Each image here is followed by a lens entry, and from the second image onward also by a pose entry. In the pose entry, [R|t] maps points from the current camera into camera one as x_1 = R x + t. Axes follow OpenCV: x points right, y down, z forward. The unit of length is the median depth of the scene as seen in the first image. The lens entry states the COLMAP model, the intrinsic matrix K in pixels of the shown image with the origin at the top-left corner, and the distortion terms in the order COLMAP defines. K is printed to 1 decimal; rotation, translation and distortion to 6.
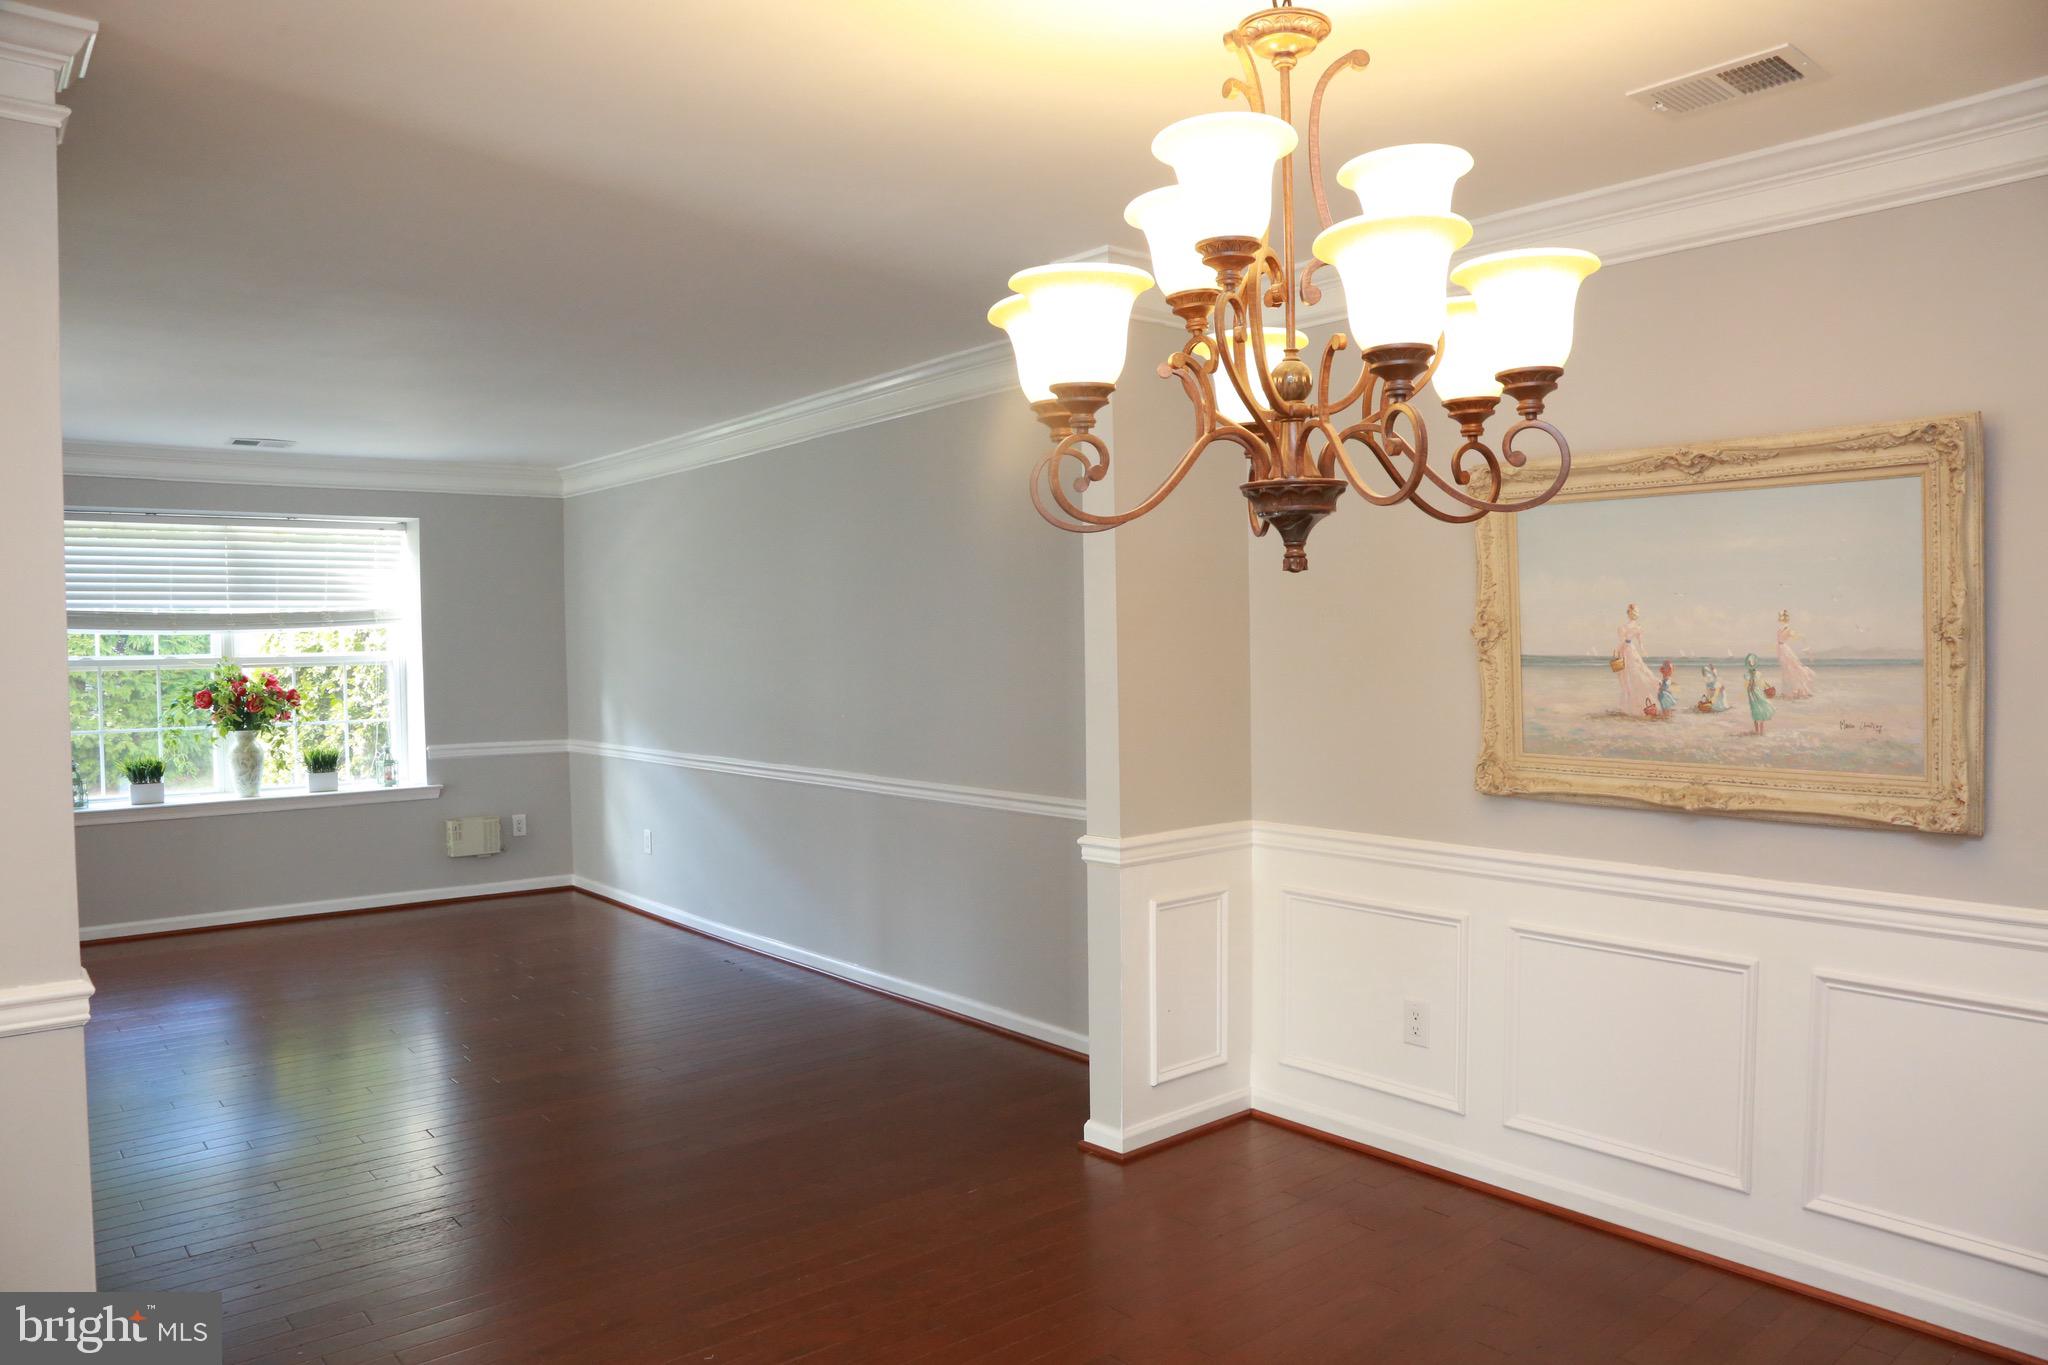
lens RADIAL K [[1405.9, 0, 1040.1], [0, 1405.9, 681.0], [0, 0, 1]] dist [-0.117123, 0.061000]
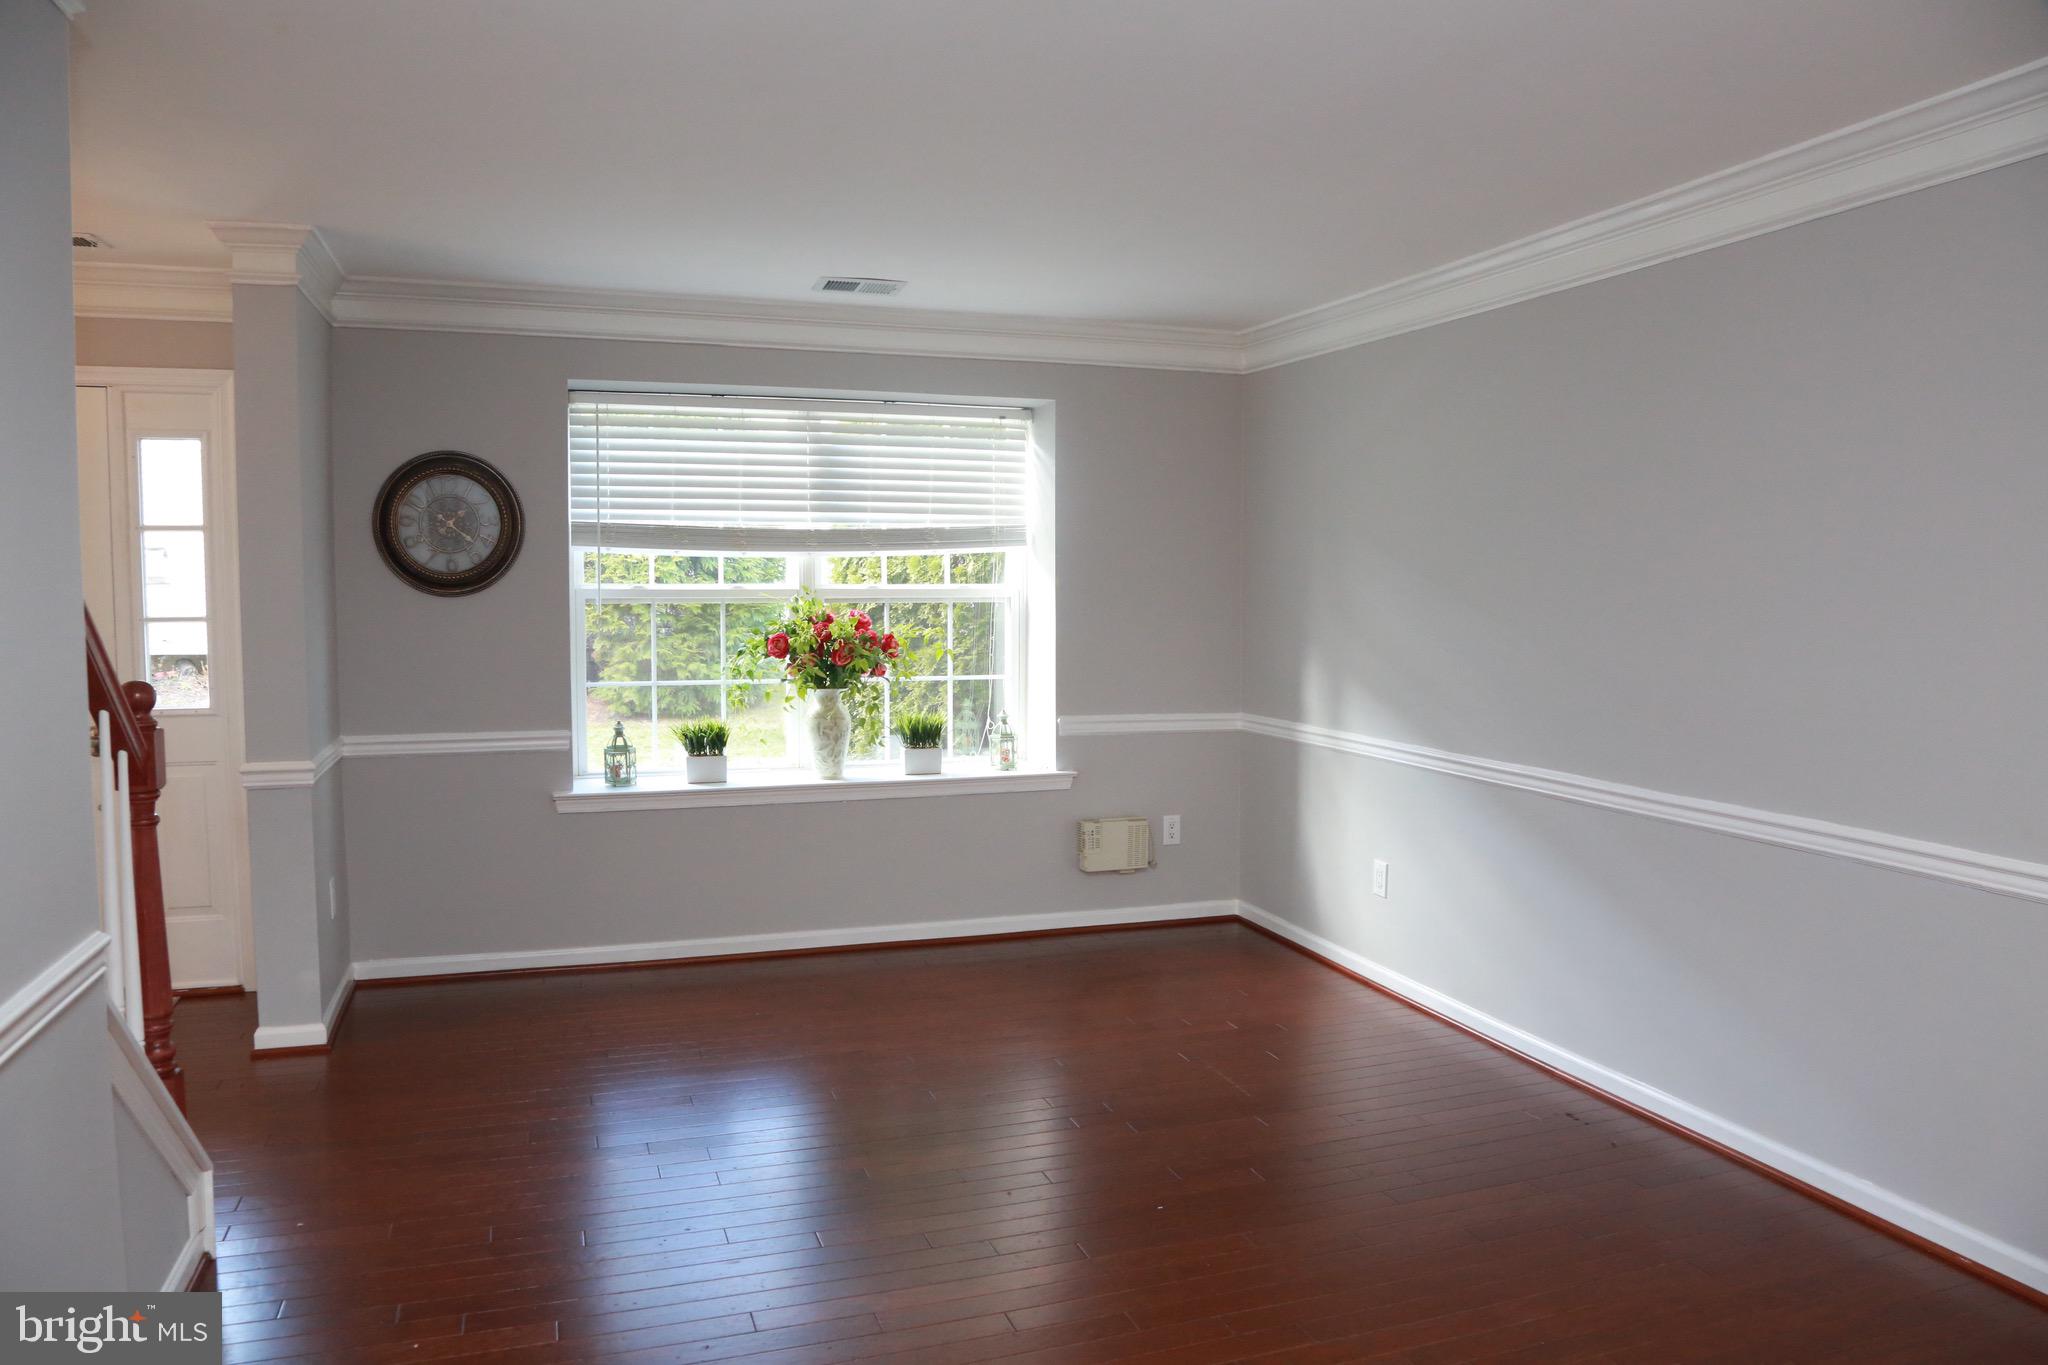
lens RADIAL K [[1405.9, 0, 1030.3], [0, 1405.9, 675.9], [0, 0, 1]] dist [-0.117123, 0.061000]
pose [[0.937223, 0.041632, -0.346237, -0.215237], [-0.026692, 0.998500, 0.047808, -0.009491], [0.347708, -0.035565, 0.936928, 0.320750]]
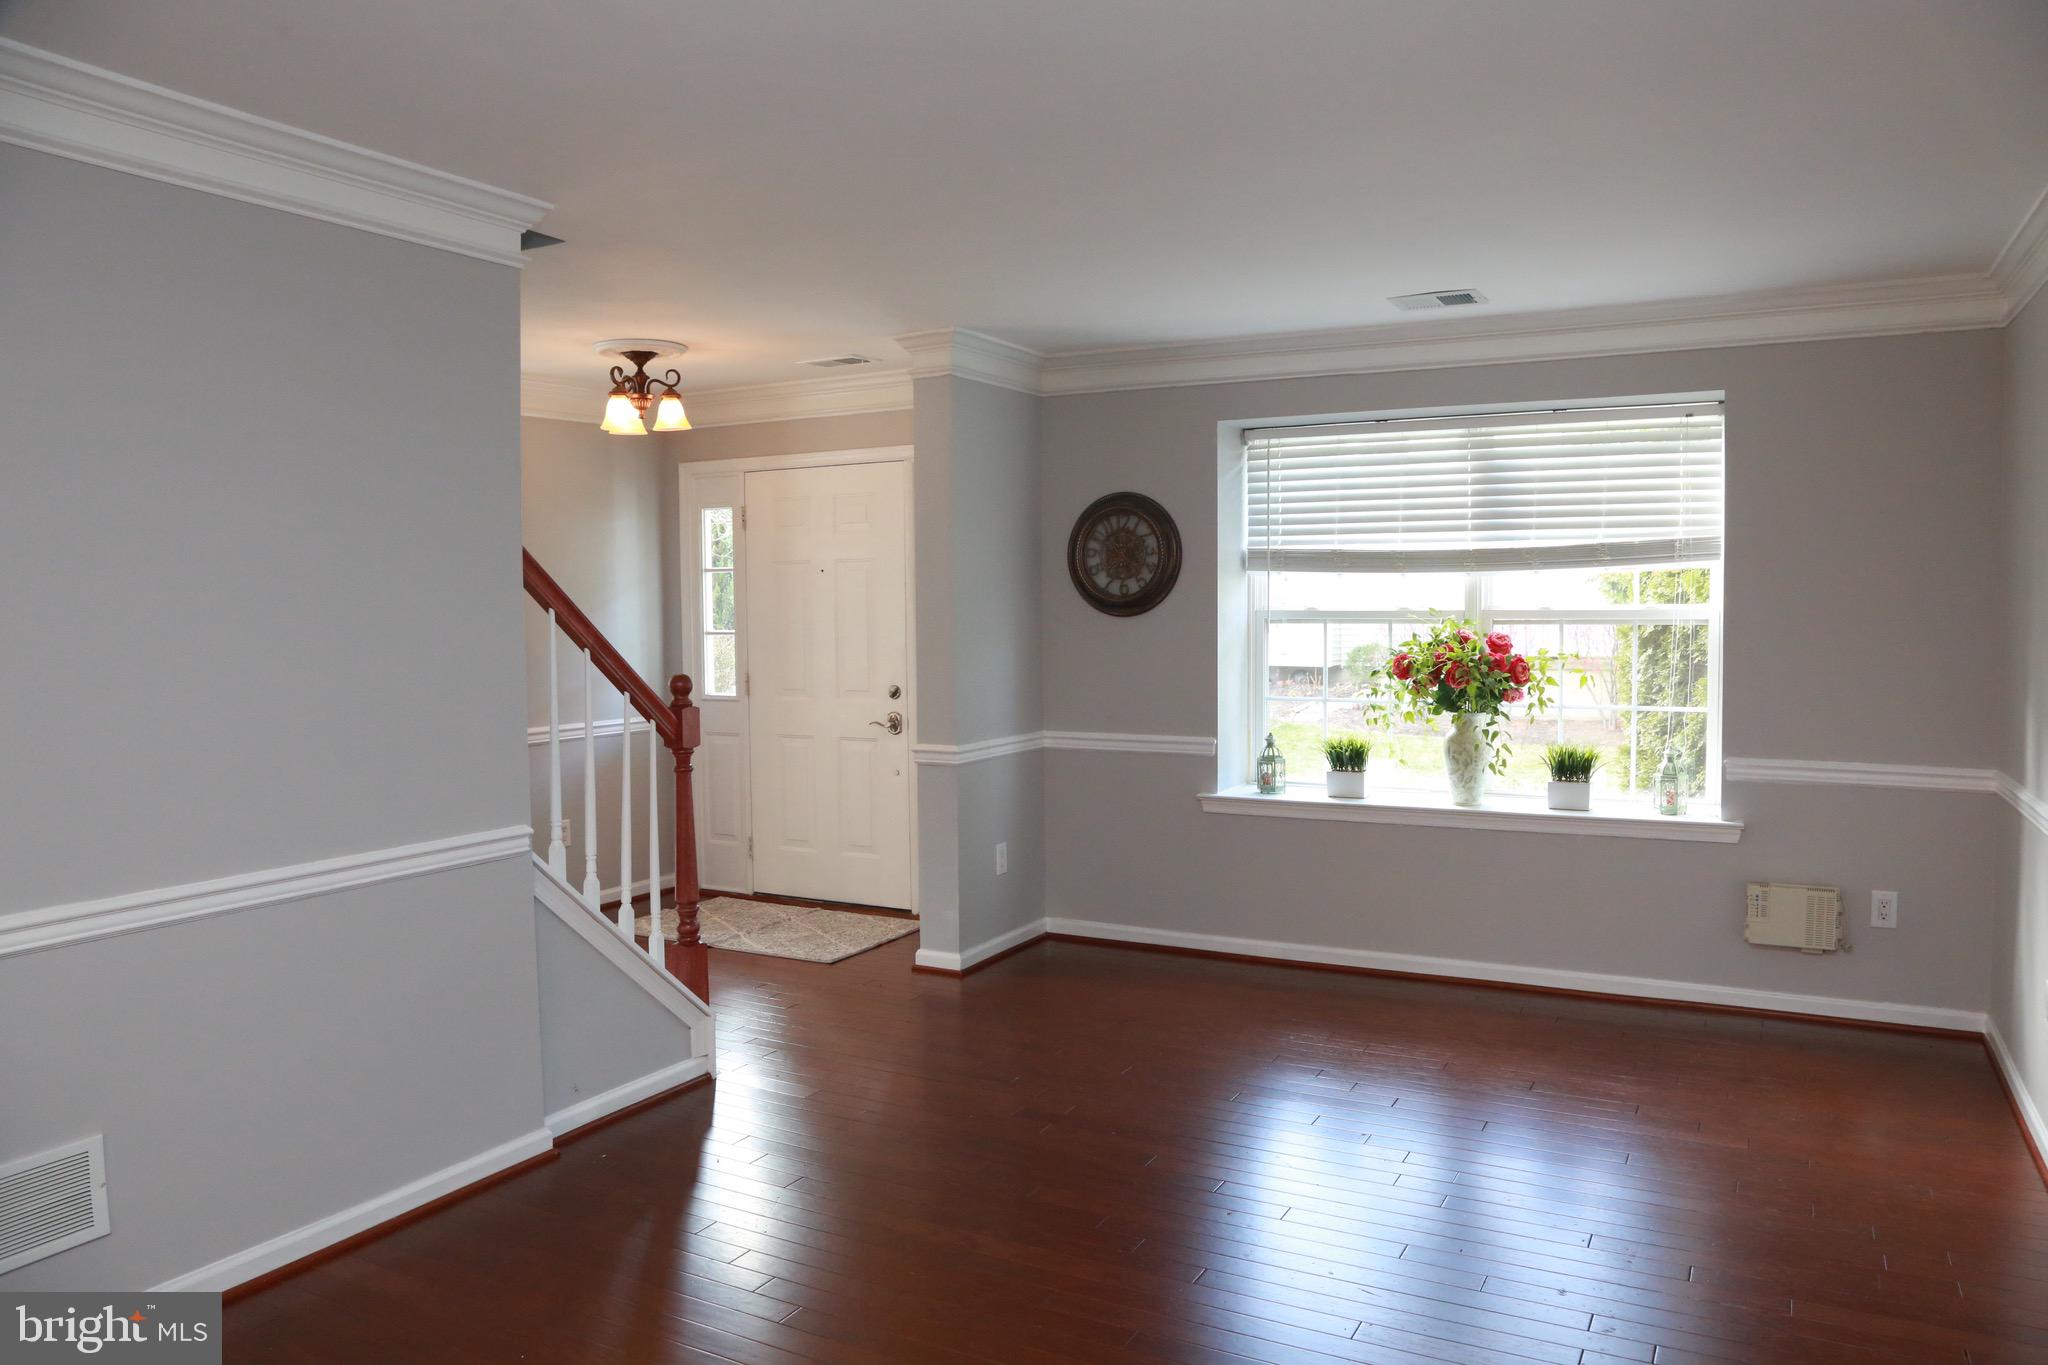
lens RADIAL K [[1405.9, 0, 1037.1], [0, 1405.9, 671.9], [0, 0, 1]] dist [-0.117123, 0.061000]
pose [[0.379168, 0.056384, -0.923608, 0.005762], [-0.022713, 0.998408, 0.051626, -0.017150], [0.925049, 0.001403, 0.379845, 0.502547]]
